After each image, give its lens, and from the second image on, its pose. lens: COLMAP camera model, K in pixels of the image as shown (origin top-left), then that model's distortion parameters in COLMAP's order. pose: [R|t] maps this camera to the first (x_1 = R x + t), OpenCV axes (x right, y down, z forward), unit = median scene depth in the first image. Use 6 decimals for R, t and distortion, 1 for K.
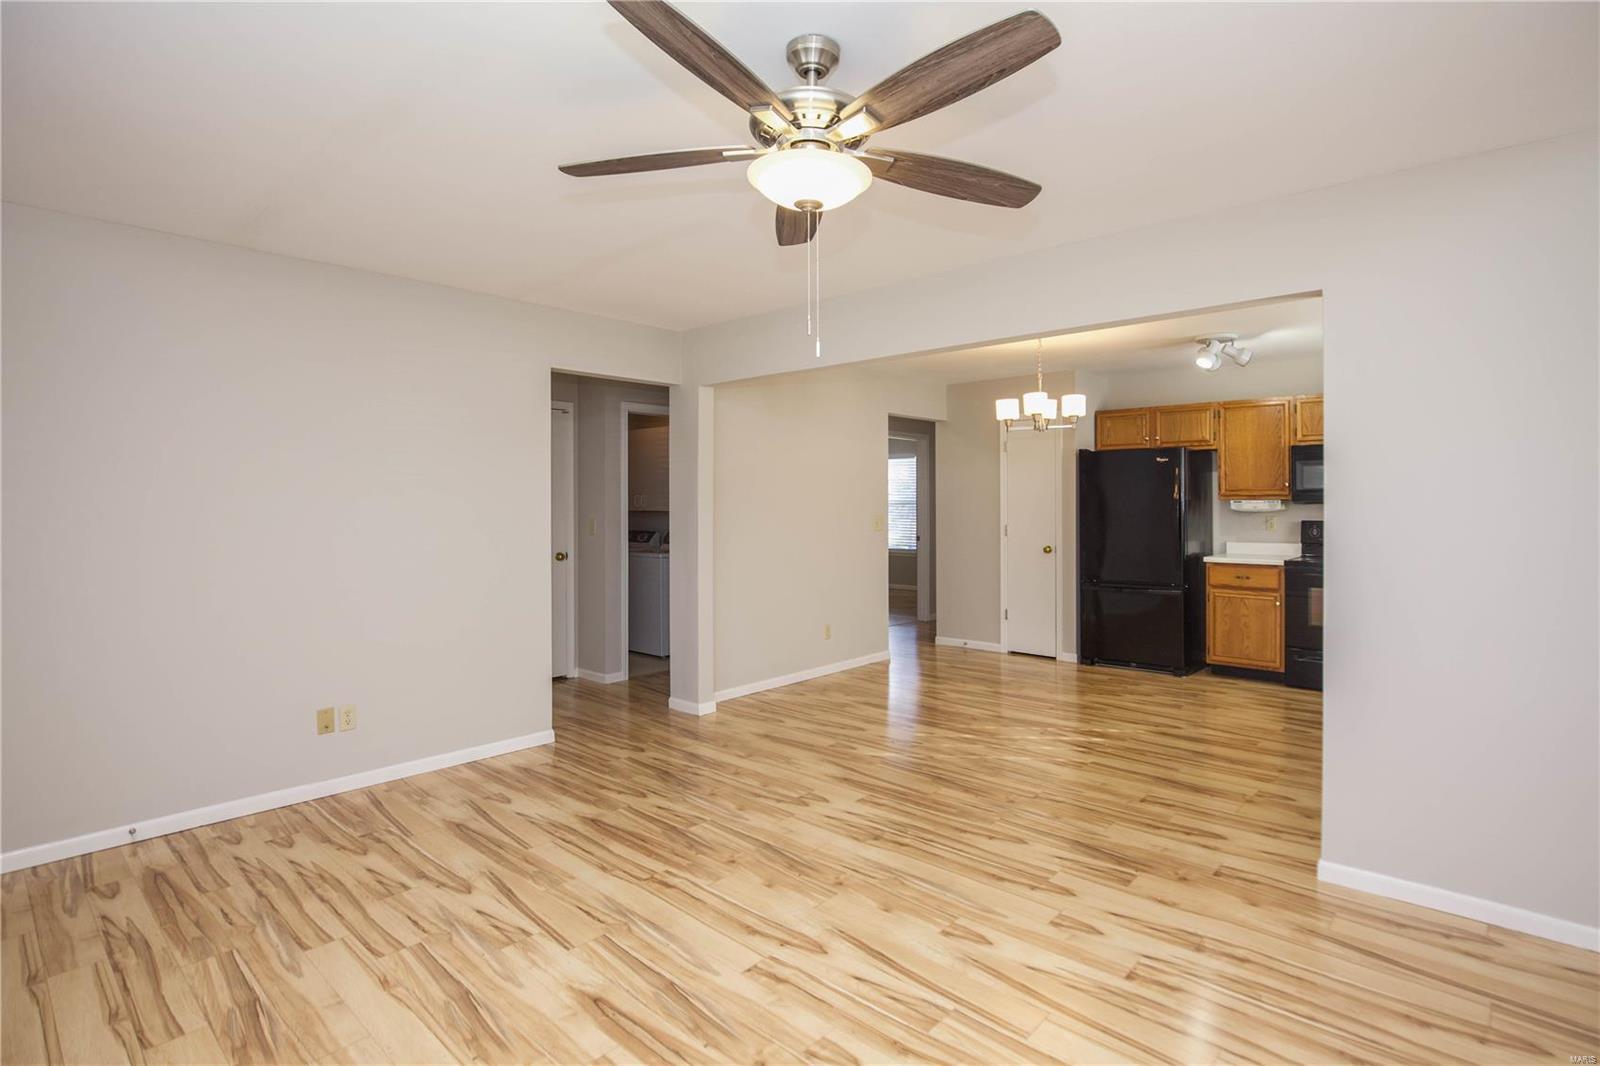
lens RADIAL K [[793.1, 0, 811.7], [0, 793.1, 508.1], [0, 0, 1]] dist [-0.024024, 0.001199]
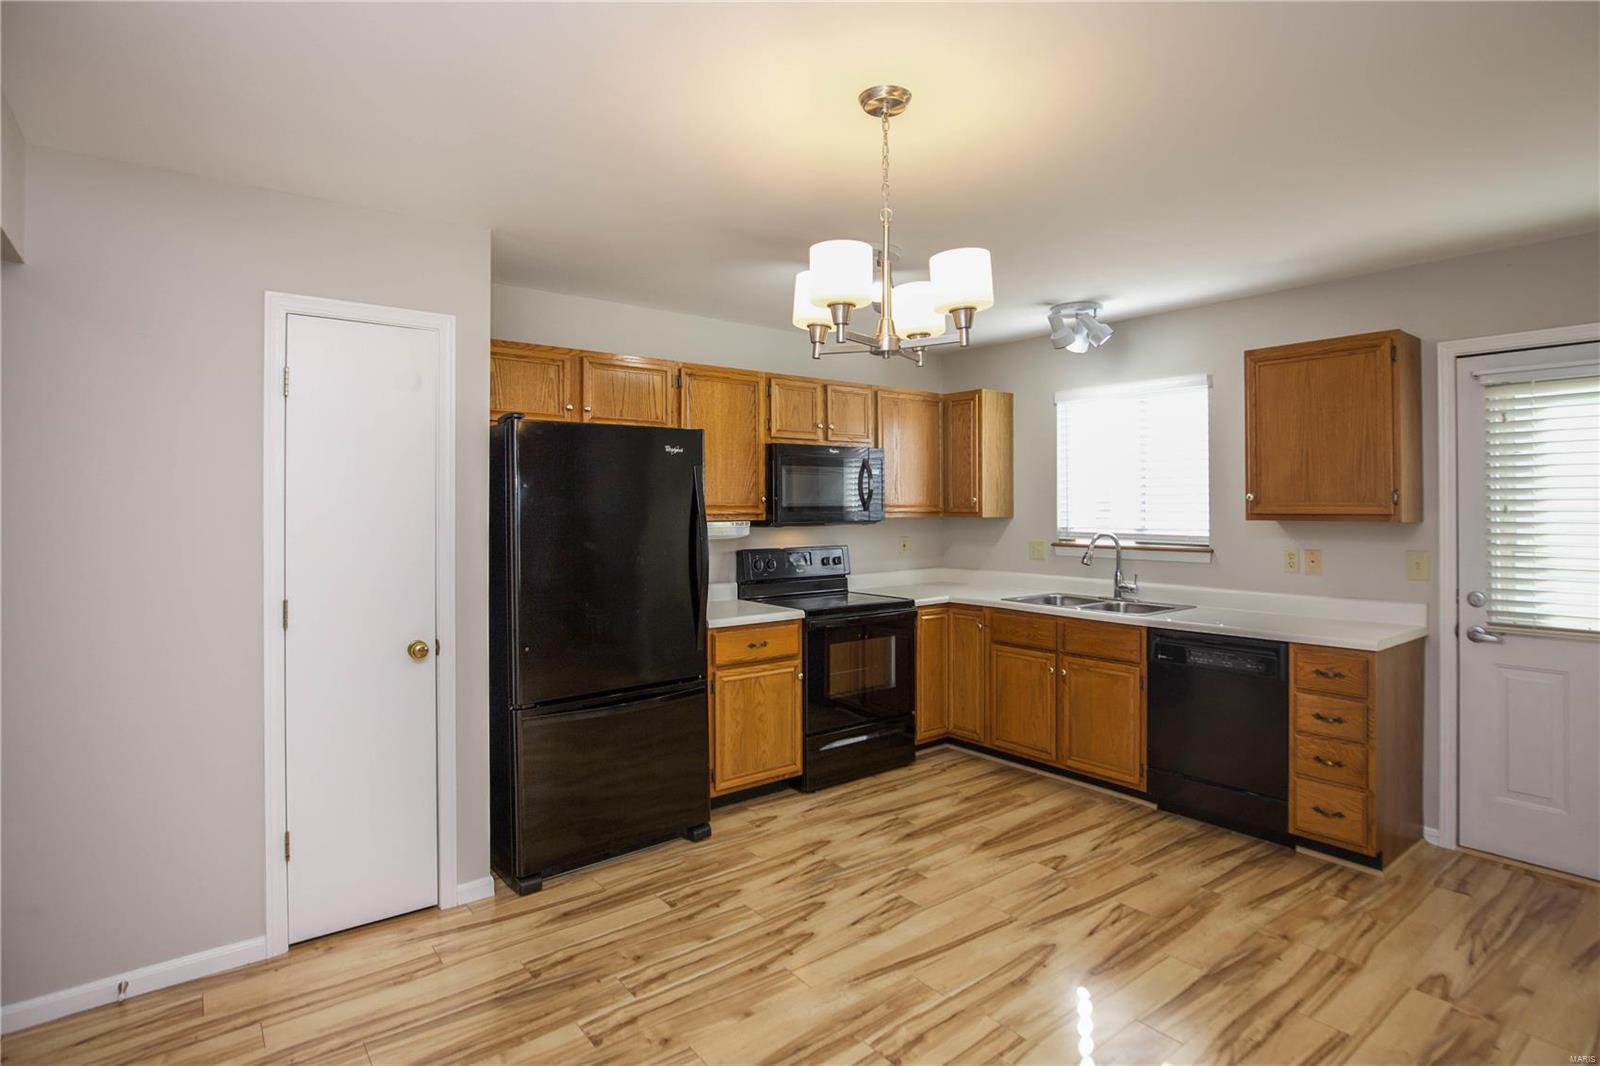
lens RADIAL K [[808.4, 0, 810.9], [0, 808.4, 503.3], [0, 0, 1]] dist [-0.026642, 0.000394]
pose [[0.164350, 0.006887, 0.986378, -0.148150], [0.007714, 0.999936, -0.008267, -0.034059], [-0.986372, 0.008968, 0.164287, 1.420706]]
